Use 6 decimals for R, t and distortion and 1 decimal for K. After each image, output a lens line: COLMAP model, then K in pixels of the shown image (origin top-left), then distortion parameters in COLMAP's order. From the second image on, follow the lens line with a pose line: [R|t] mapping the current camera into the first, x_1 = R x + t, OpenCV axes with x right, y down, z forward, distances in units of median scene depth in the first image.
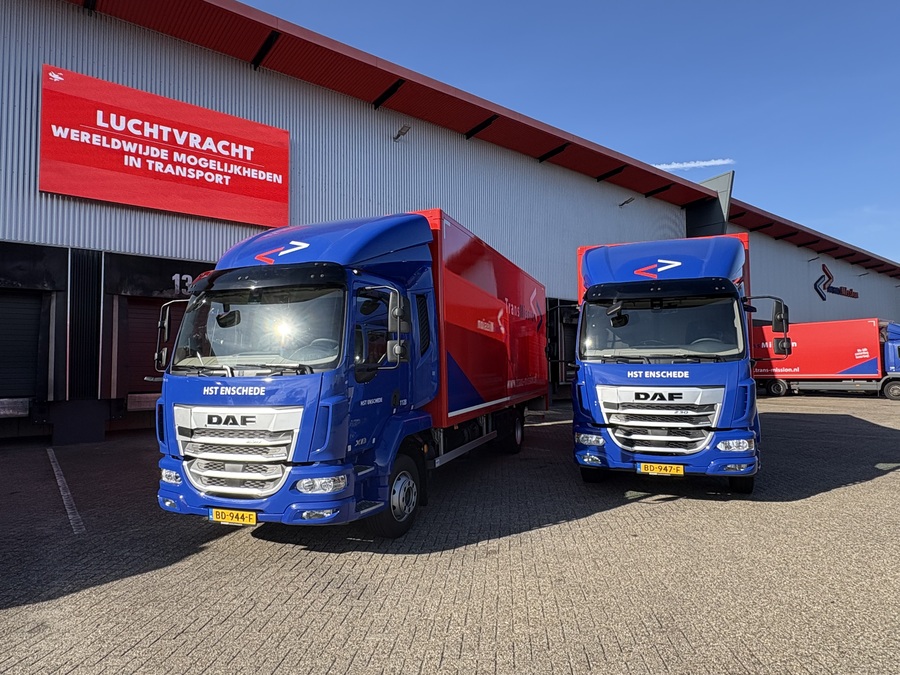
lens RADIAL K [[561.7, 0, 449.6], [0, 561.7, 334.9], [0, 0, 1]] dist [-0.011700, 0.000268]
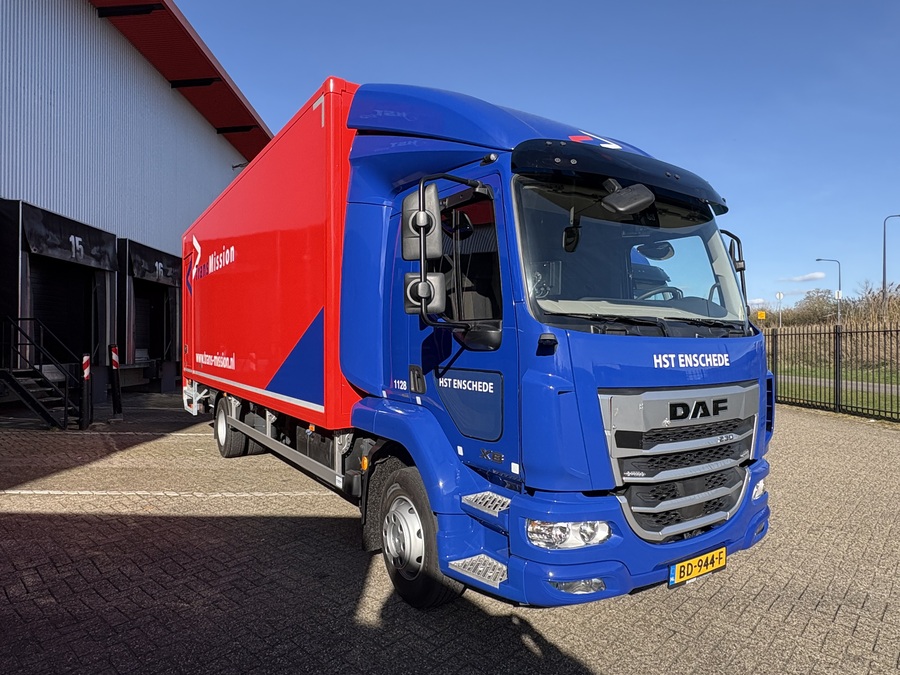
lens RADIAL K [[561.7, 0, 450.4], [0, 561.7, 339.1], [0, 0, 1]] dist [-0.011700, 0.000268]
pose [[0.613750, 0.025337, 0.789093, -1.012974], [-0.057867, 0.998240, 0.012957, 0.082804], [-0.787377, -0.053615, 0.614136, 0.828438]]
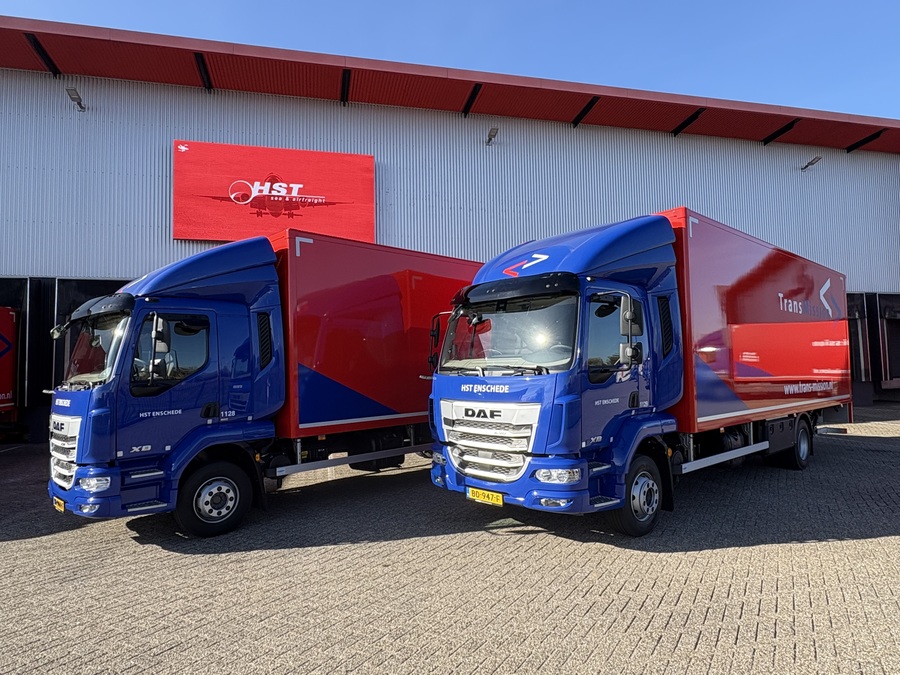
lens RADIAL K [[561.7, 0, 448.8], [0, 561.7, 341.9], [0, 0, 1]] dist [-0.011700, 0.000268]
pose [[0.883011, -0.016166, -0.469075, 0.096978], [0.019022, 0.999818, 0.001350, 0.000044], [0.468968, -0.010114, 0.883157, -0.062033]]
